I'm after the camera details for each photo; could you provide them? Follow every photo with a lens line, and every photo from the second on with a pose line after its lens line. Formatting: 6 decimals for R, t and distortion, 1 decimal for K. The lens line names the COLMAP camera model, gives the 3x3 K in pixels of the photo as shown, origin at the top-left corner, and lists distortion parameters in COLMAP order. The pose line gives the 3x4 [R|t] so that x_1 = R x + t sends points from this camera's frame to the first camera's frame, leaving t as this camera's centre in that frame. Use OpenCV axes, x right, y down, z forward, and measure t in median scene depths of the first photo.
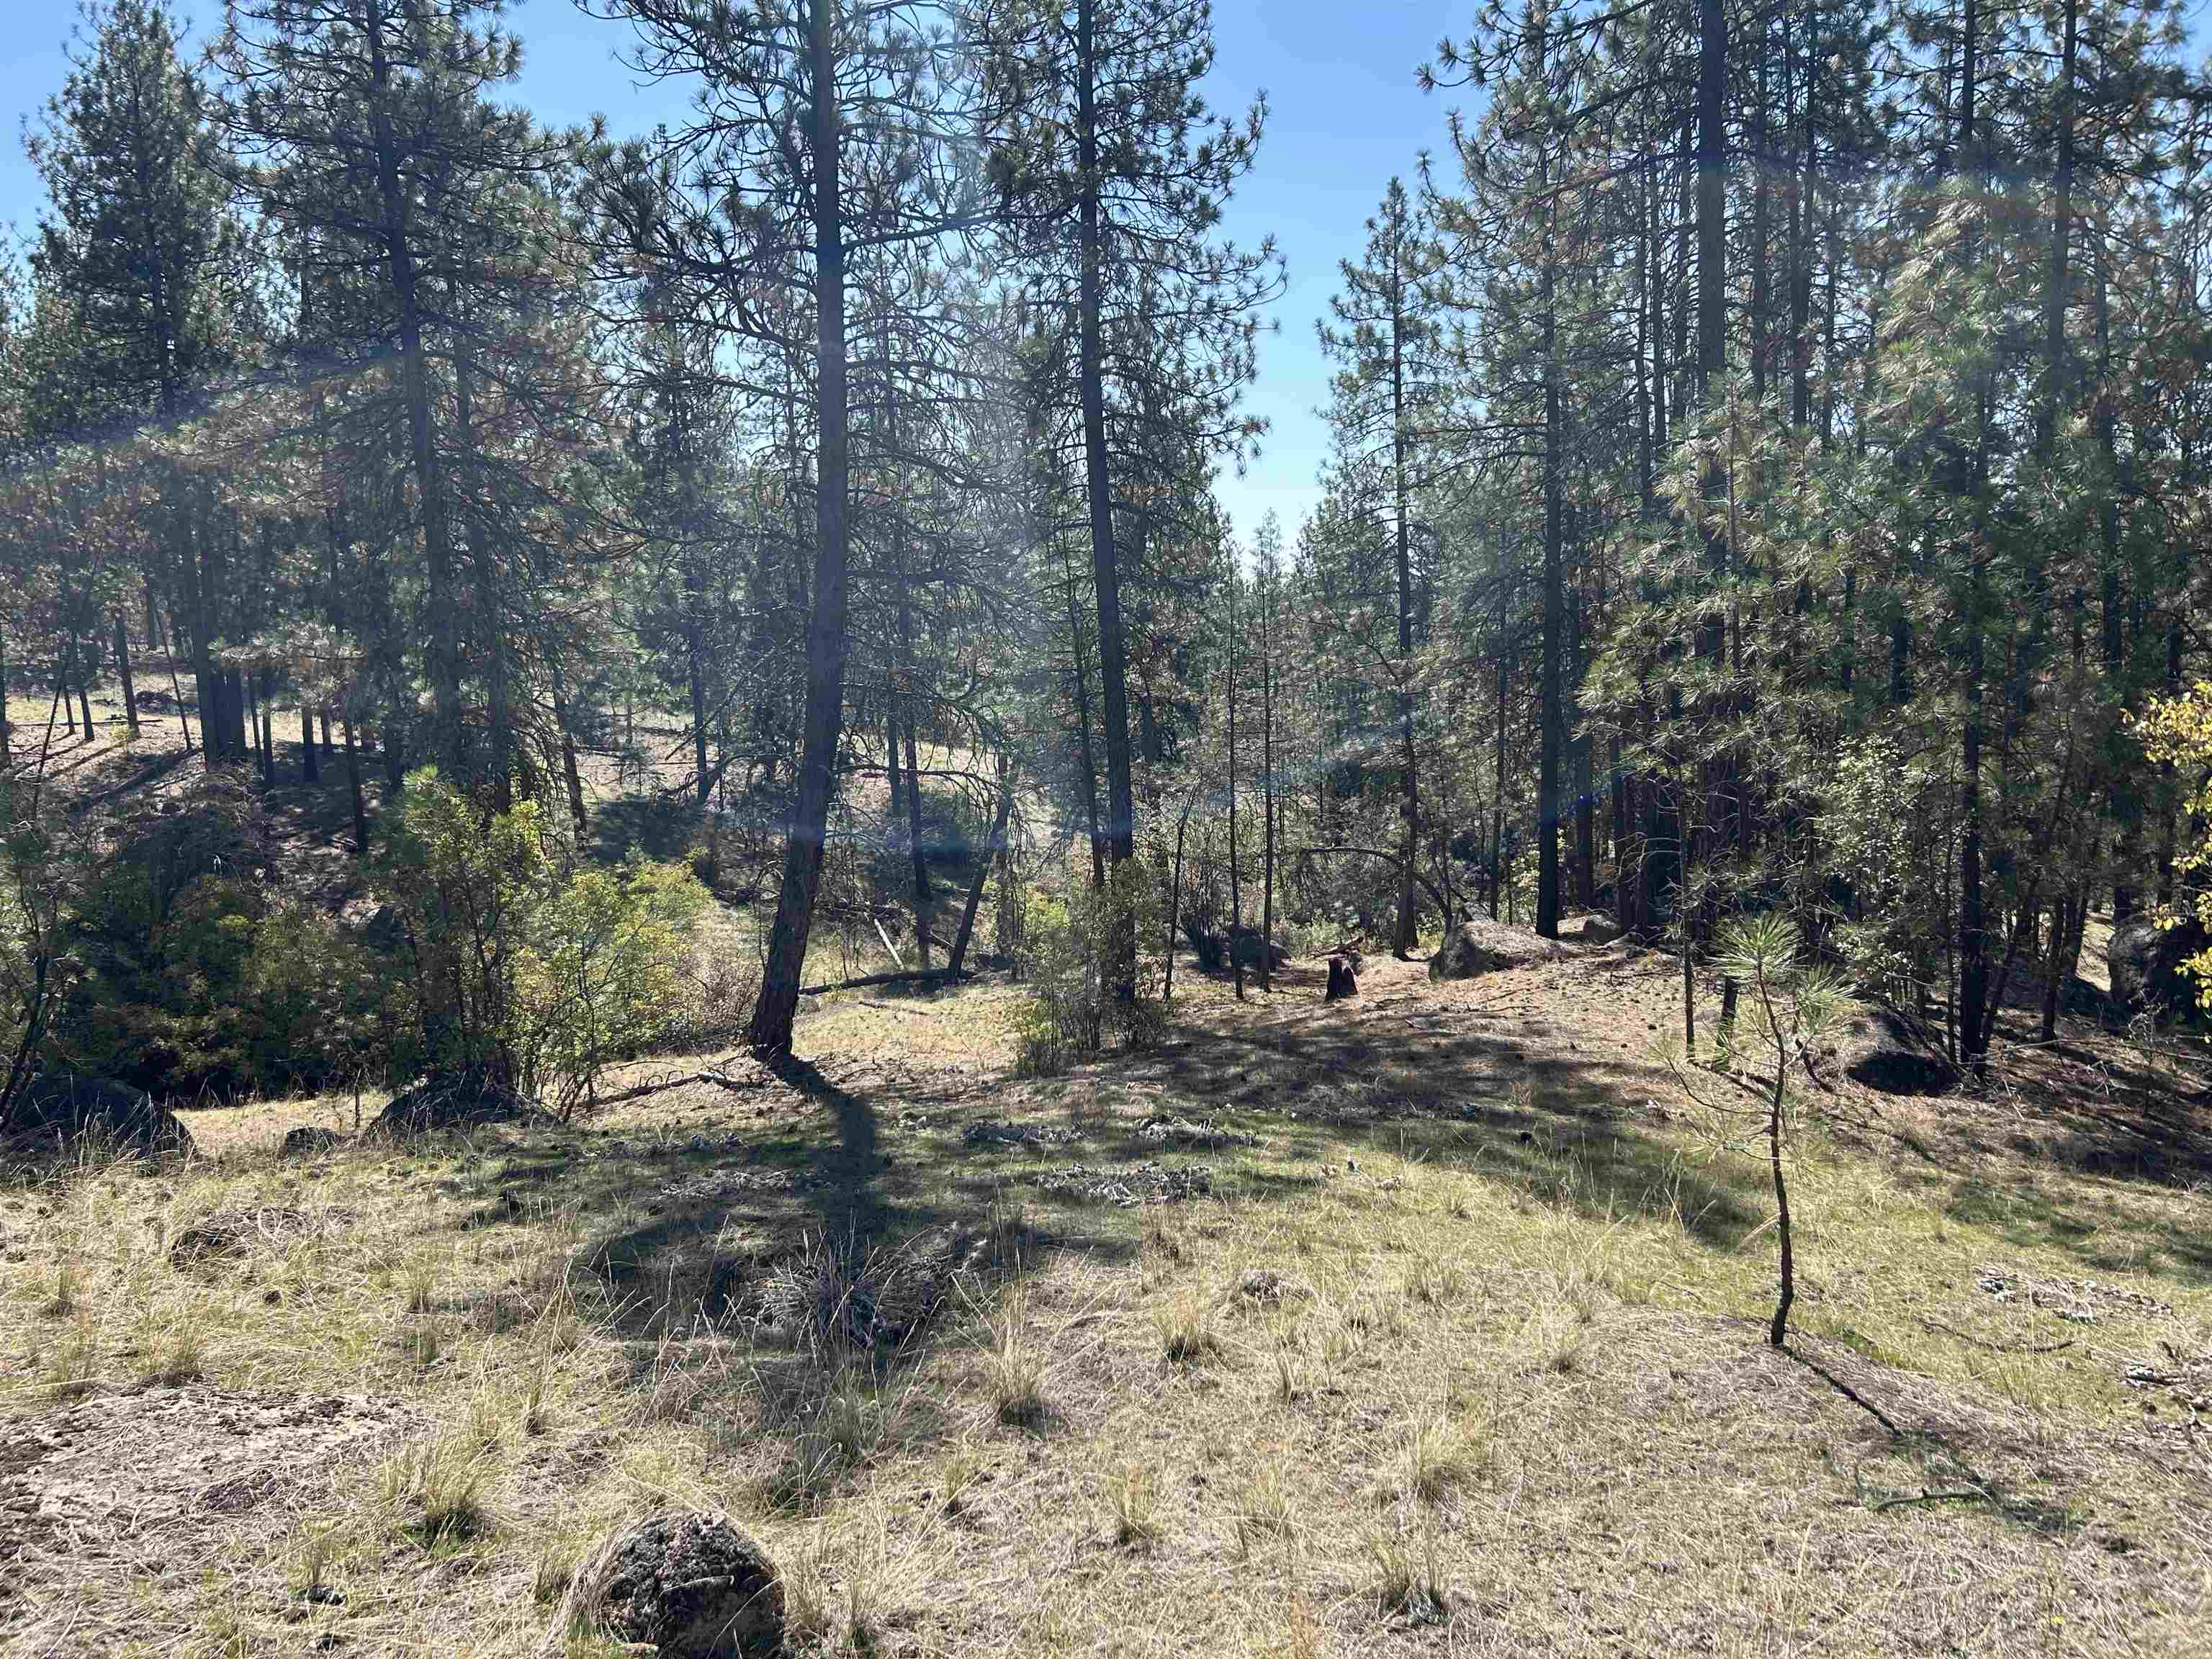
lens RADIAL K [[1702.0, 0, 1106.0], [0, 1702.0, 829.5], [0, 0, 1]] dist [0.056010, -0.059939]
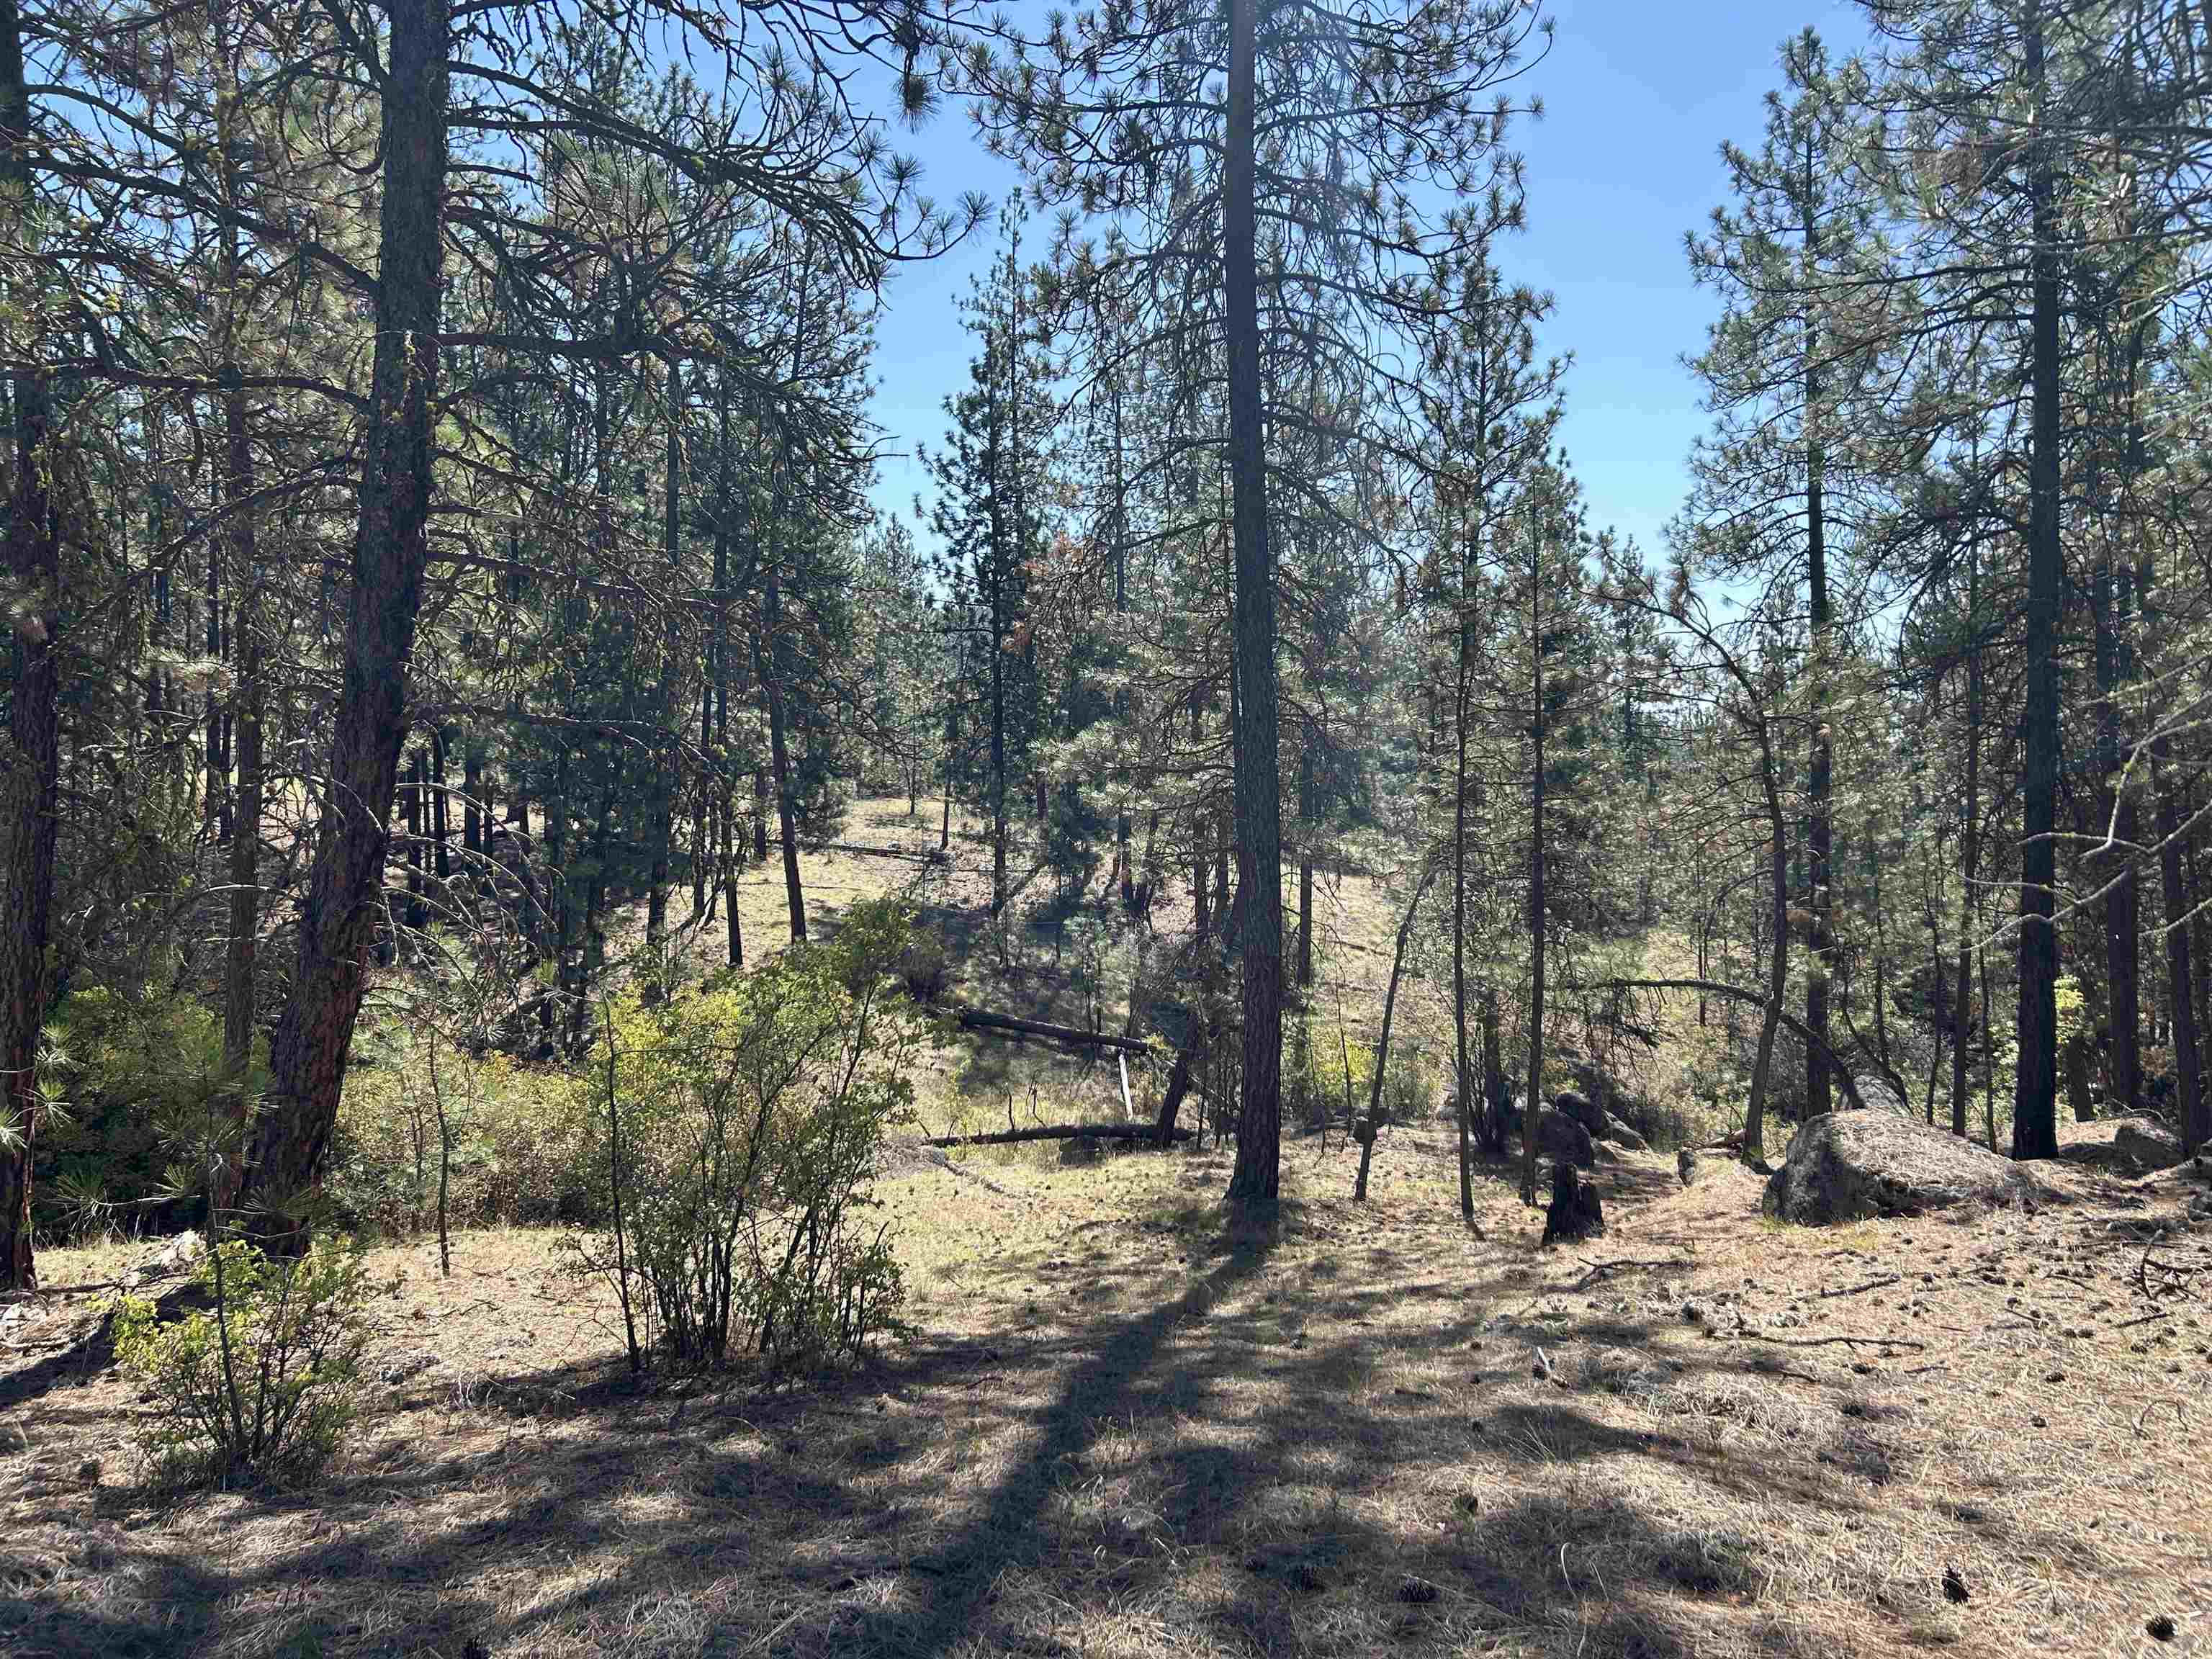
lens RADIAL K [[1702.0, 0, 1106.0], [0, 1702.0, 829.5], [0, 0, 1]] dist [0.056010, -0.059939]
pose [[0.964086, 0.025838, -0.264330, 0.111774], [-0.049117, 0.995434, -0.081841, 0.019004], [0.261008, 0.091885, 0.960954, 0.364864]]
